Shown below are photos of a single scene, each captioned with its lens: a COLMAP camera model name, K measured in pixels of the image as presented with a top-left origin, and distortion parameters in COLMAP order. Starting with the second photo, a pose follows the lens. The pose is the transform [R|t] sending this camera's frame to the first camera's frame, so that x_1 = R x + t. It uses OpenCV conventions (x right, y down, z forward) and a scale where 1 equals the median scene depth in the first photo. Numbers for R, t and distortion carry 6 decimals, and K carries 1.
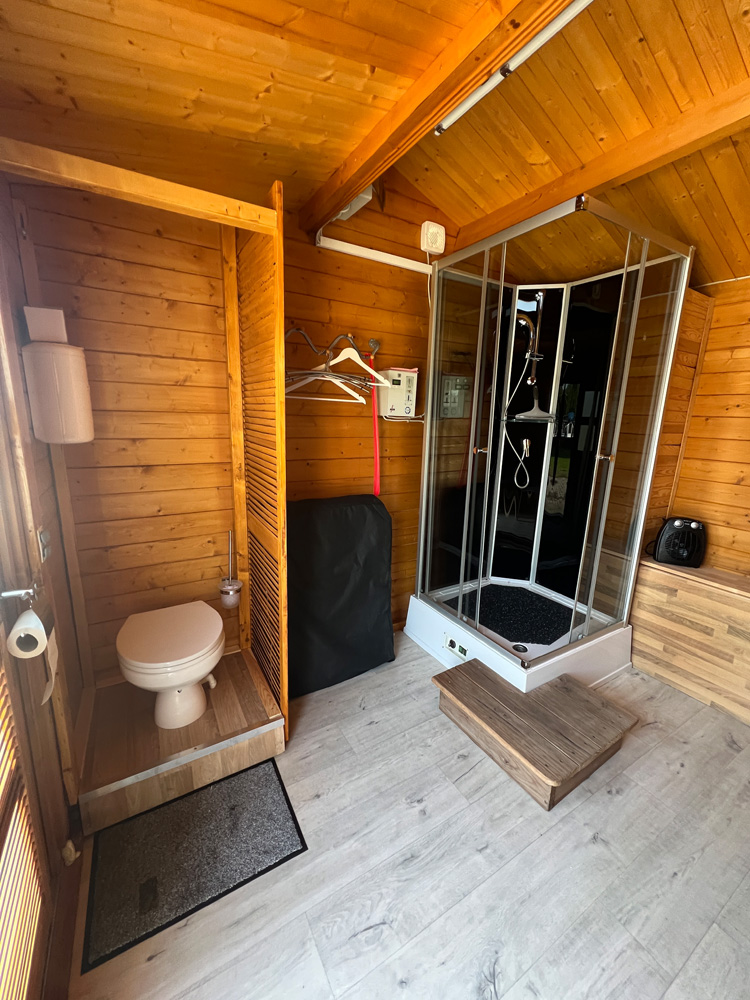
lens RADIAL K [[397.8, 0, 378.1], [0, 397.8, 497.1], [0, 0, 1]] dist [-0.001766, 0.000489]
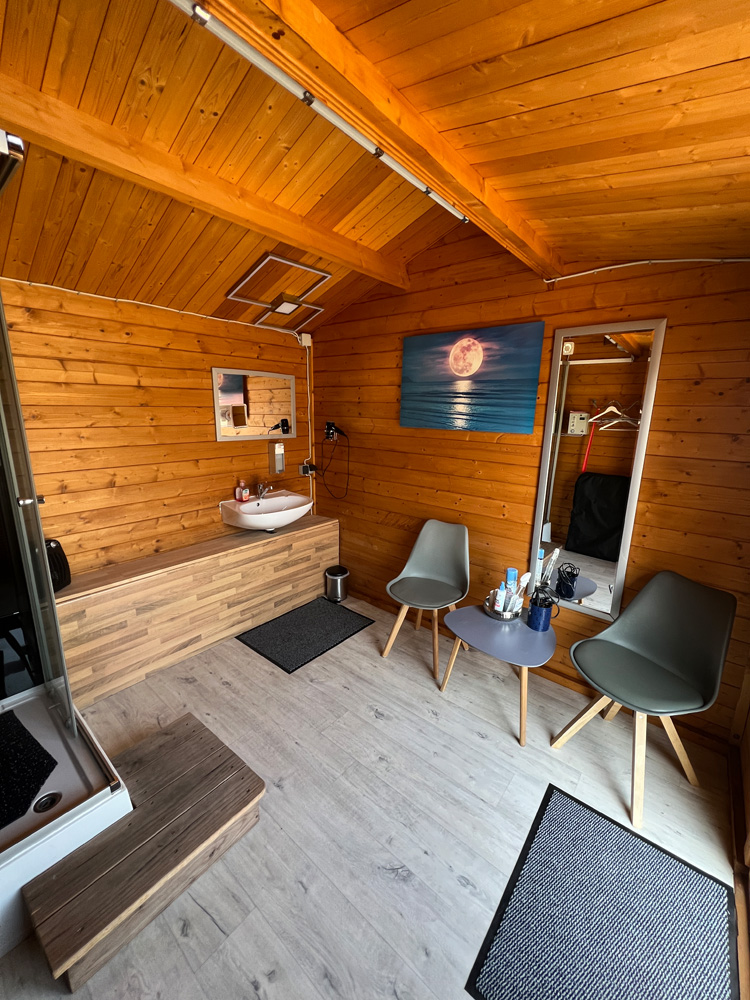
lens RADIAL K [[397.8, 0, 378.7], [0, 397.8, 498.1], [0, 0, 1]] dist [-0.001766, 0.000489]
pose [[-0.332490, -0.248581, 0.909757, -0.379575], [0.169816, 0.933092, 0.317020, -0.262636], [-0.927692, 0.259897, -0.268030, 0.664209]]
